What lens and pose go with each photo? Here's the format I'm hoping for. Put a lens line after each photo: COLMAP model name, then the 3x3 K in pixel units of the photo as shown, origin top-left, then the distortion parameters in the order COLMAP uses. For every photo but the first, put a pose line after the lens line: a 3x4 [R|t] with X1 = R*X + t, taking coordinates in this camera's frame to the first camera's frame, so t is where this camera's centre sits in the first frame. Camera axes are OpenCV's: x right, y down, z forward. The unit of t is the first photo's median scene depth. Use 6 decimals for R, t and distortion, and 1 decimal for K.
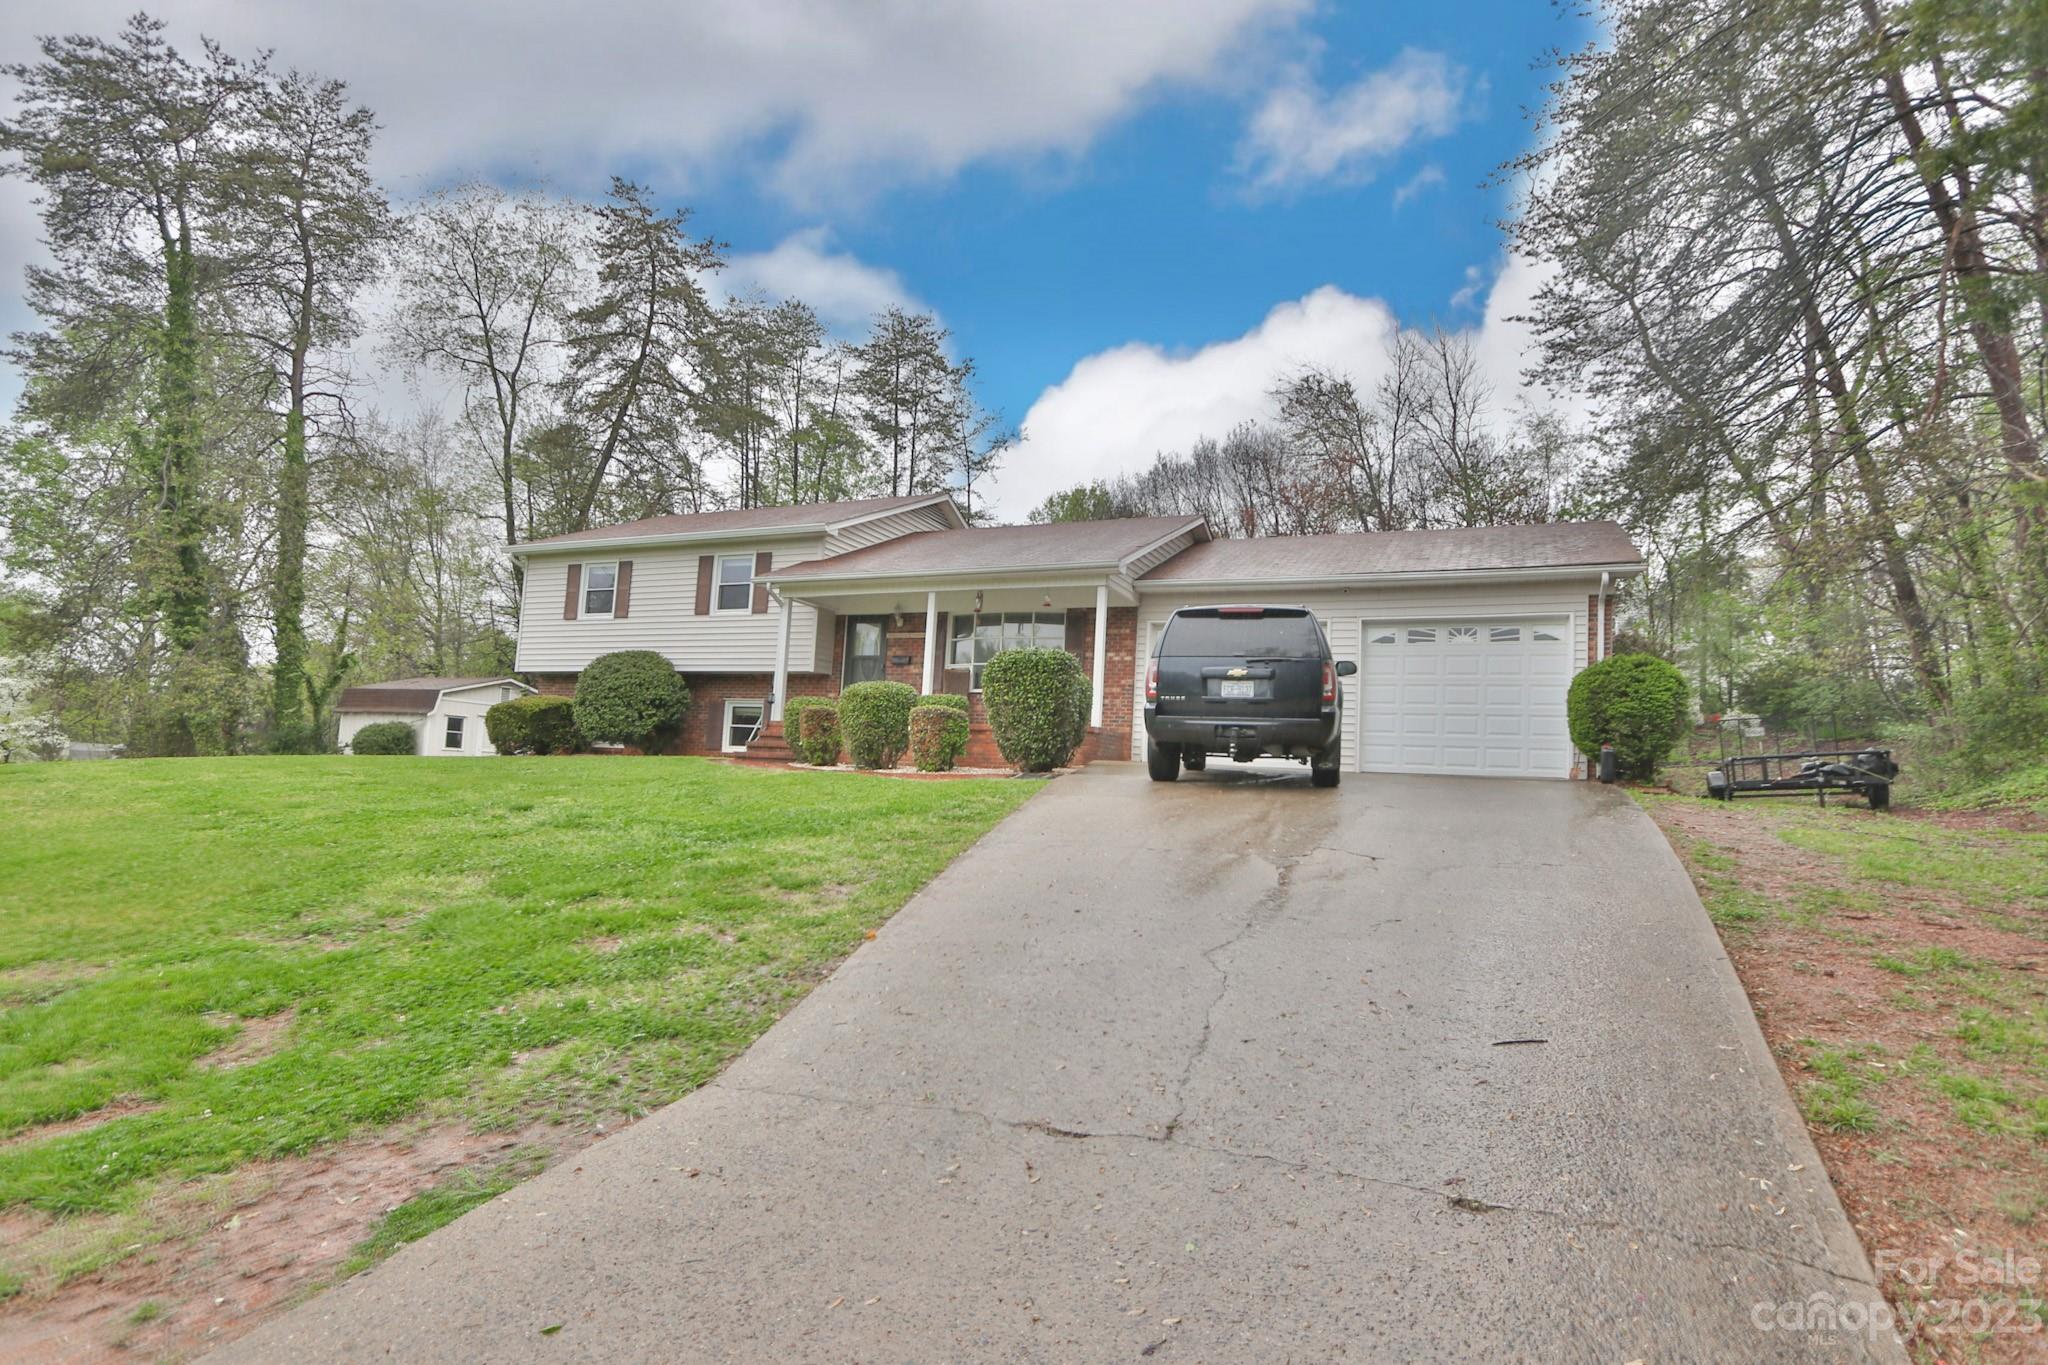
lens RADIAL K [[1052.4, 0, 1024.9], [0, 1052.4, 701.8], [0, 0, 1]] dist [-0.019303, 0.001501]
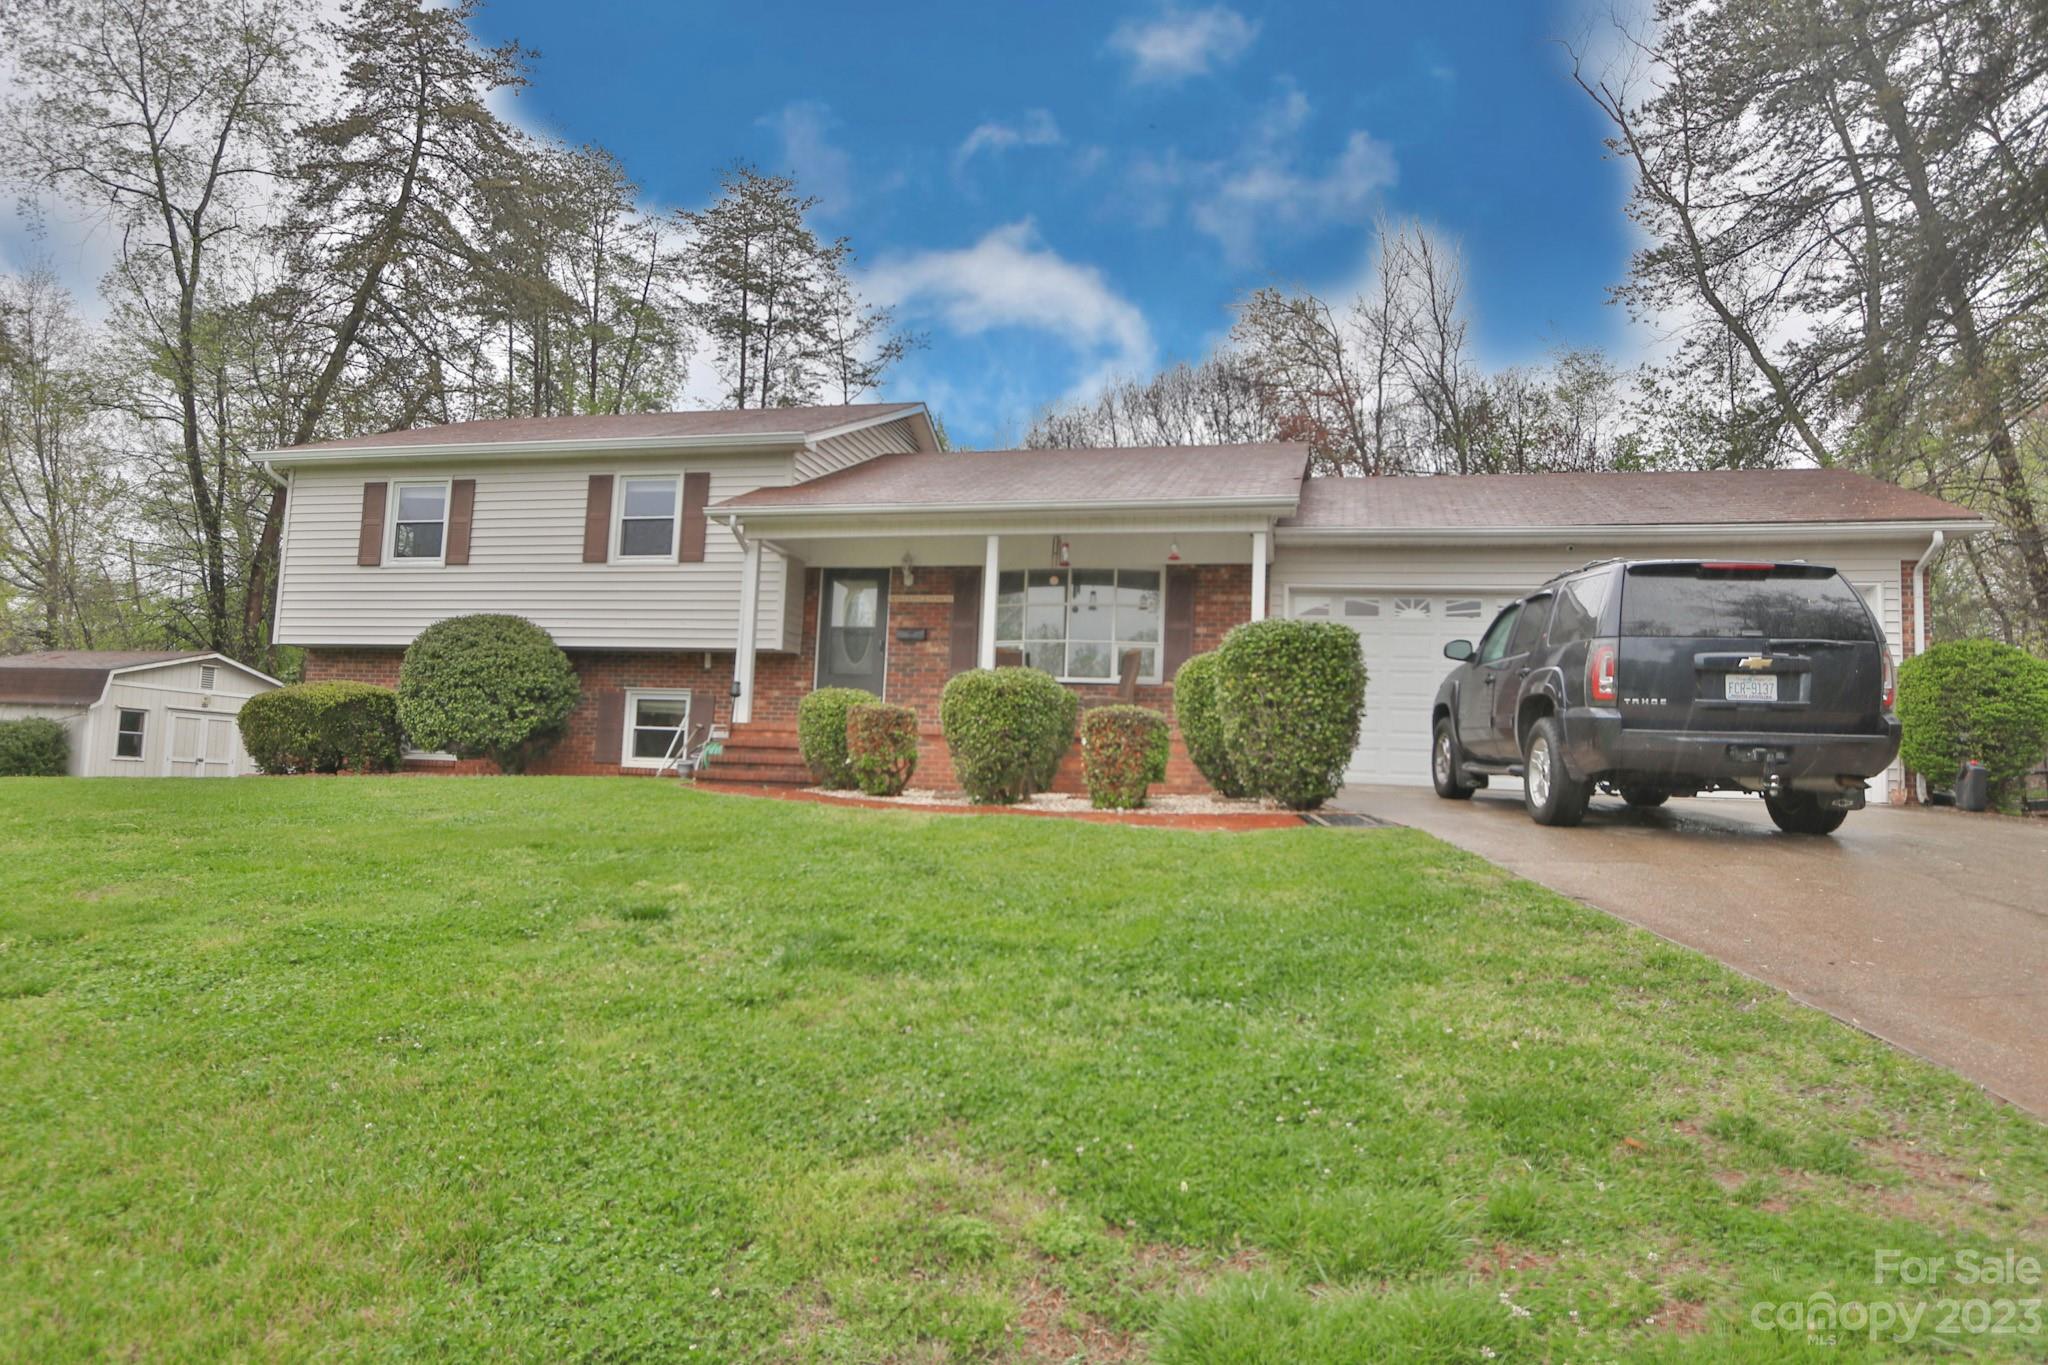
lens RADIAL K [[1266.9, 0, 1024.0], [0, 1266.9, 682.5], [0, 0, 1]] dist [-0.013423, 0.001509]
pose [[0.983911, 0.005638, 0.178568, -0.129962], [-0.005215, 0.999982, -0.002840, -0.003872], [-0.178581, 0.001863, 0.983924, 0.111166]]
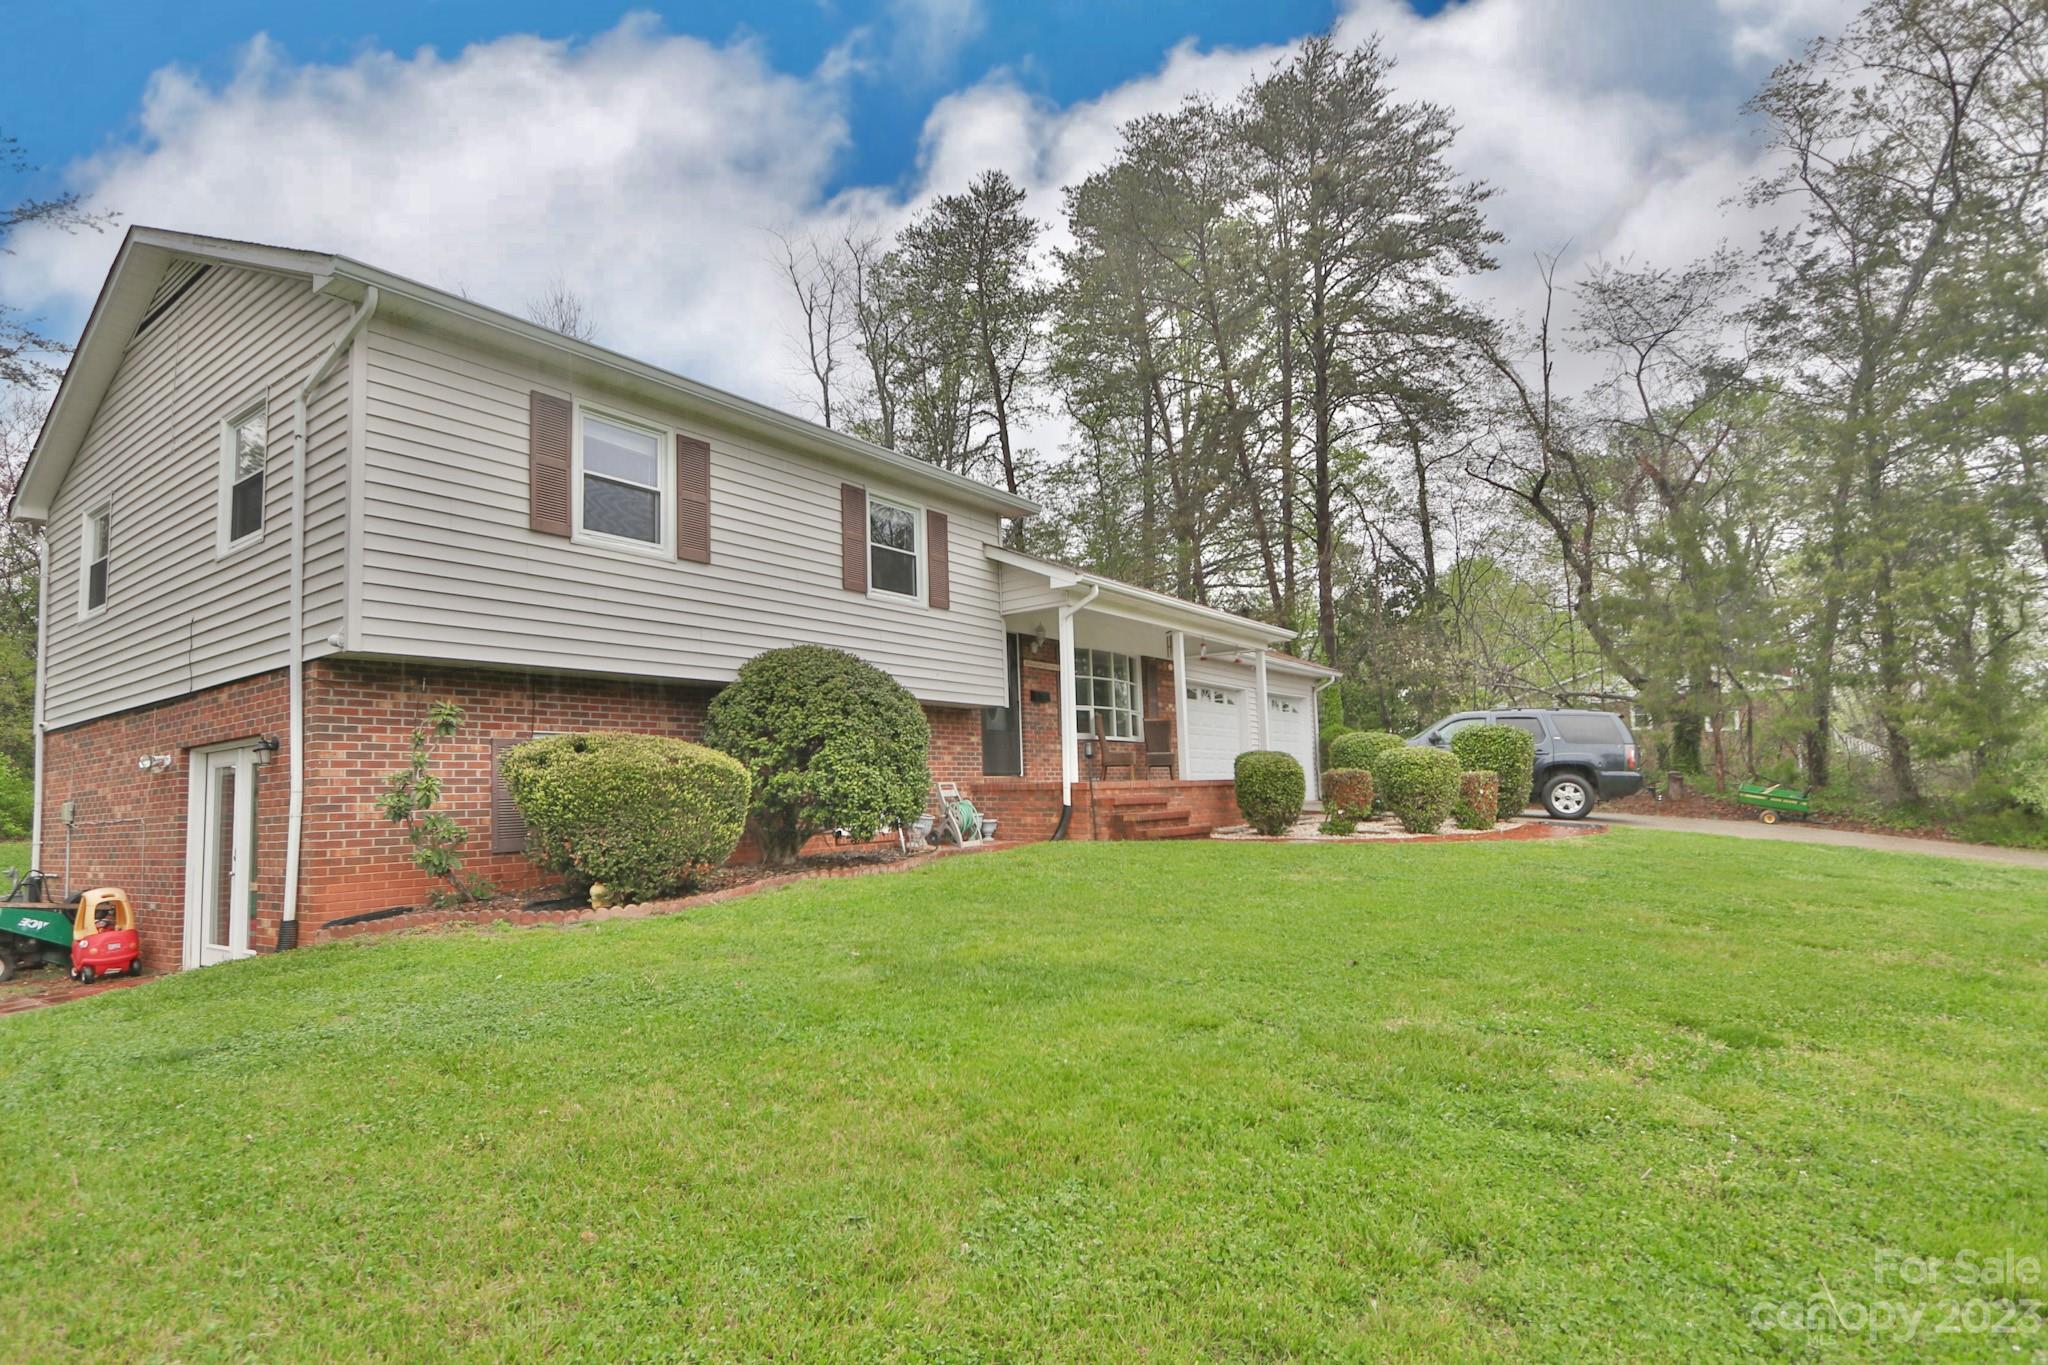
lens RADIAL K [[1052.4, 0, 1024.9], [0, 1052.4, 701.8], [0, 0, 1]] dist [-0.019303, 0.001501]
pose [[0.206289, 0.032805, 0.977941, -0.595227], [-0.040592, 0.998864, -0.024945, -0.010498], [-0.977649, -0.034551, 0.207386, 0.569192]]
